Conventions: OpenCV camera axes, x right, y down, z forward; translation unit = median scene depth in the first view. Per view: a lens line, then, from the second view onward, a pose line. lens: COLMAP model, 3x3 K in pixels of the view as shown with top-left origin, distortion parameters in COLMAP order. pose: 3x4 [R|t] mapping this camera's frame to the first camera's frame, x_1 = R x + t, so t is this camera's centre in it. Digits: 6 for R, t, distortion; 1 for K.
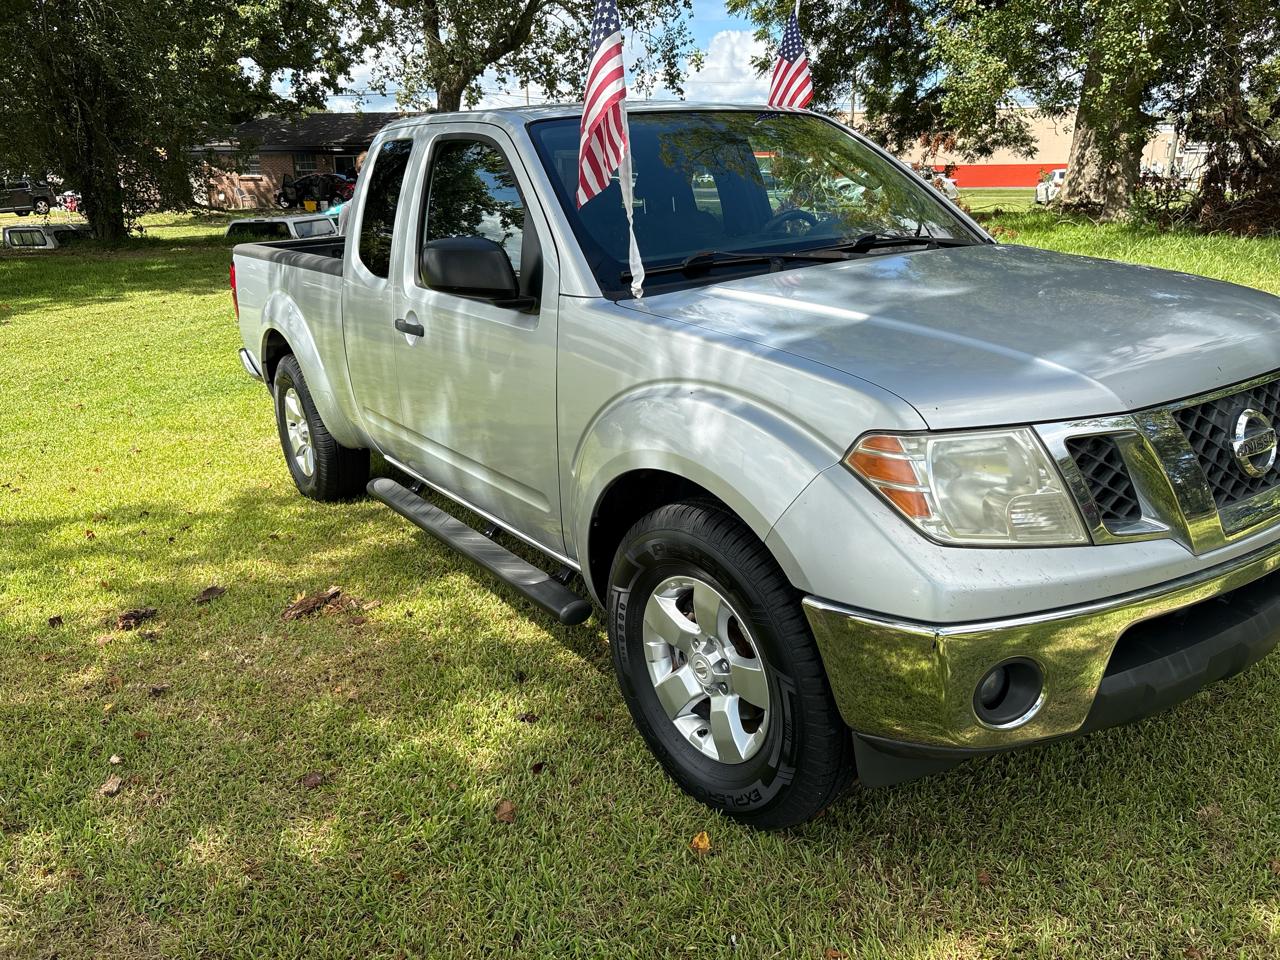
lens RADIAL K [[965.6, 0, 633.6], [0, 965.6, 487.1], [0, 0, 1]] dist [0.044454, -0.049517]
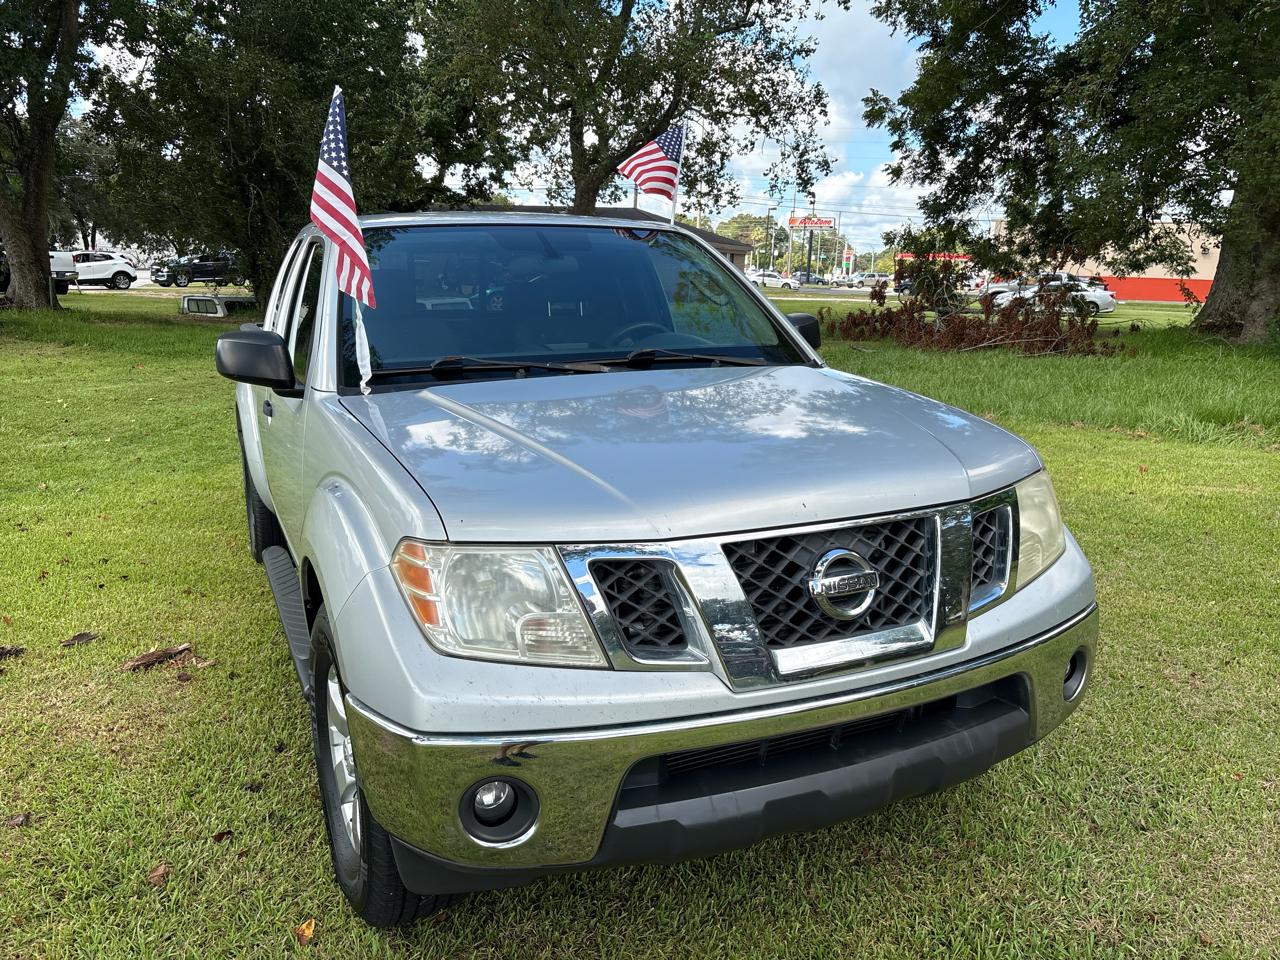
lens RADIAL K [[963.1, 0, 642.8], [0, 963.1, 512.2], [0, 0, 1]] dist [-0.006252, -0.003668]
pose [[0.985828, 0.078362, -0.148335, 0.206252], [-0.087592, 0.994539, -0.056737, -0.015524], [0.143079, 0.068926, 0.987308, 0.006110]]
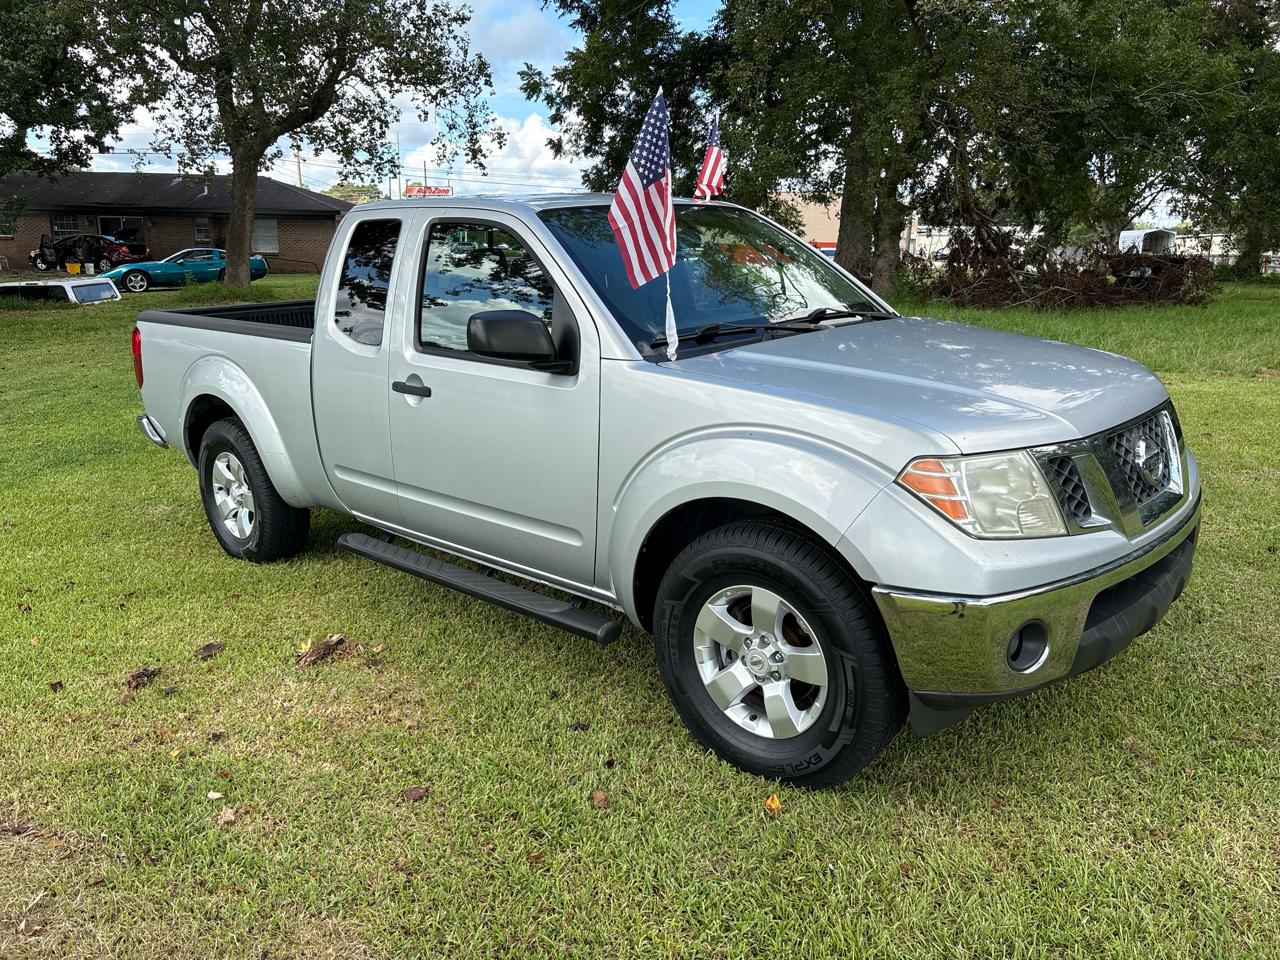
lens RADIAL K [[965.6, 0, 633.6], [0, 965.6, 487.1], [0, 0, 1]] dist [0.044454, -0.049517]
pose [[0.974952, -0.034955, 0.219650, -0.137837], [0.049377, 0.996945, -0.060513, 0.014319], [-0.216864, 0.069843, 0.973700, -0.066749]]
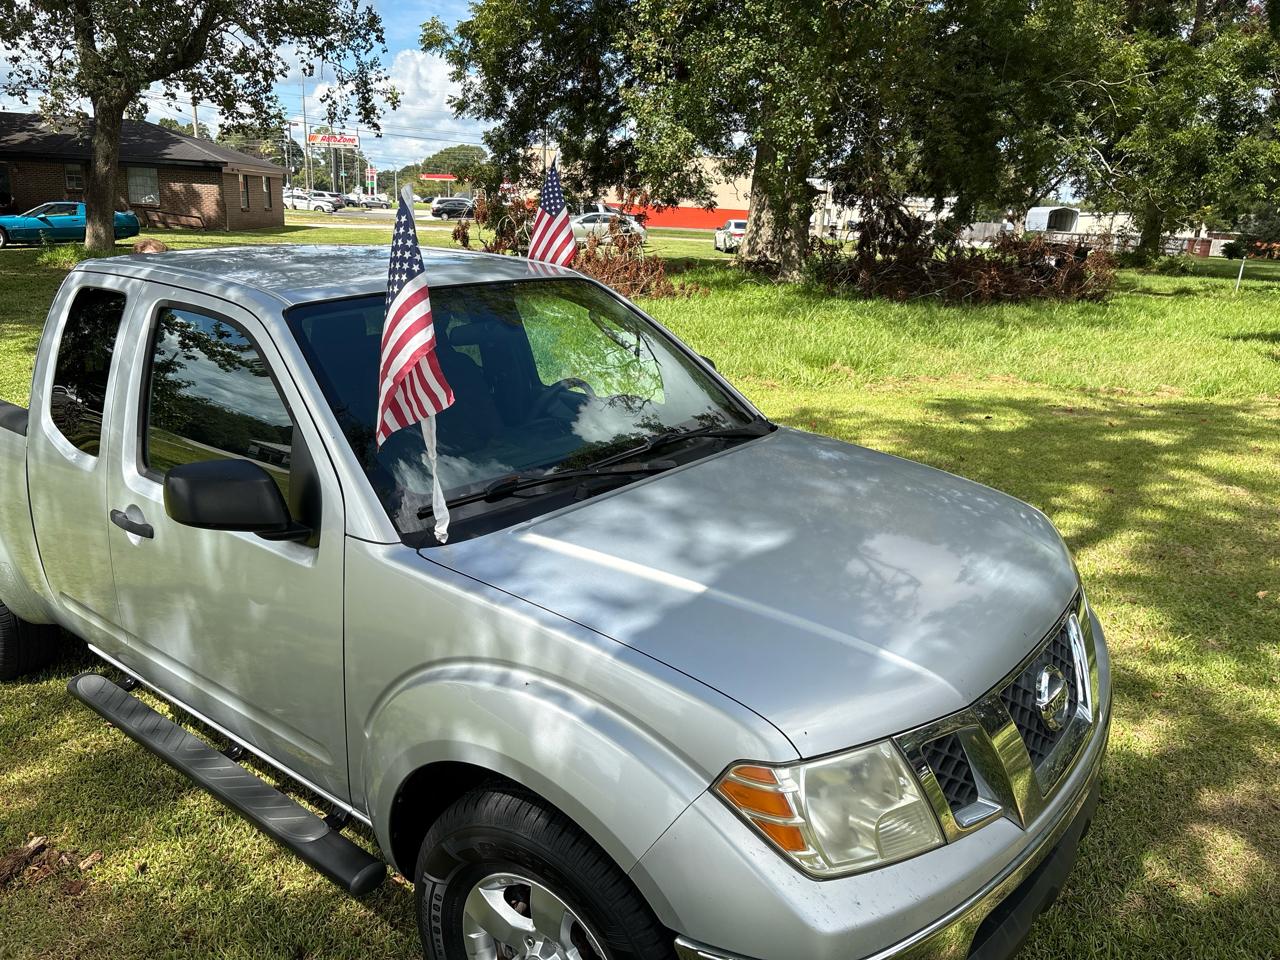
lens RADIAL K [[966.3, 0, 630.4], [0, 966.3, 482.7], [0, 0, 1]] dist [0.039469, -0.042938]
pose [[0.953886, -0.033298, 0.298317, -0.041977], [0.040372, 0.999030, -0.017583, -0.100709], [-0.297442, 0.028816, 0.954305, 0.040215]]
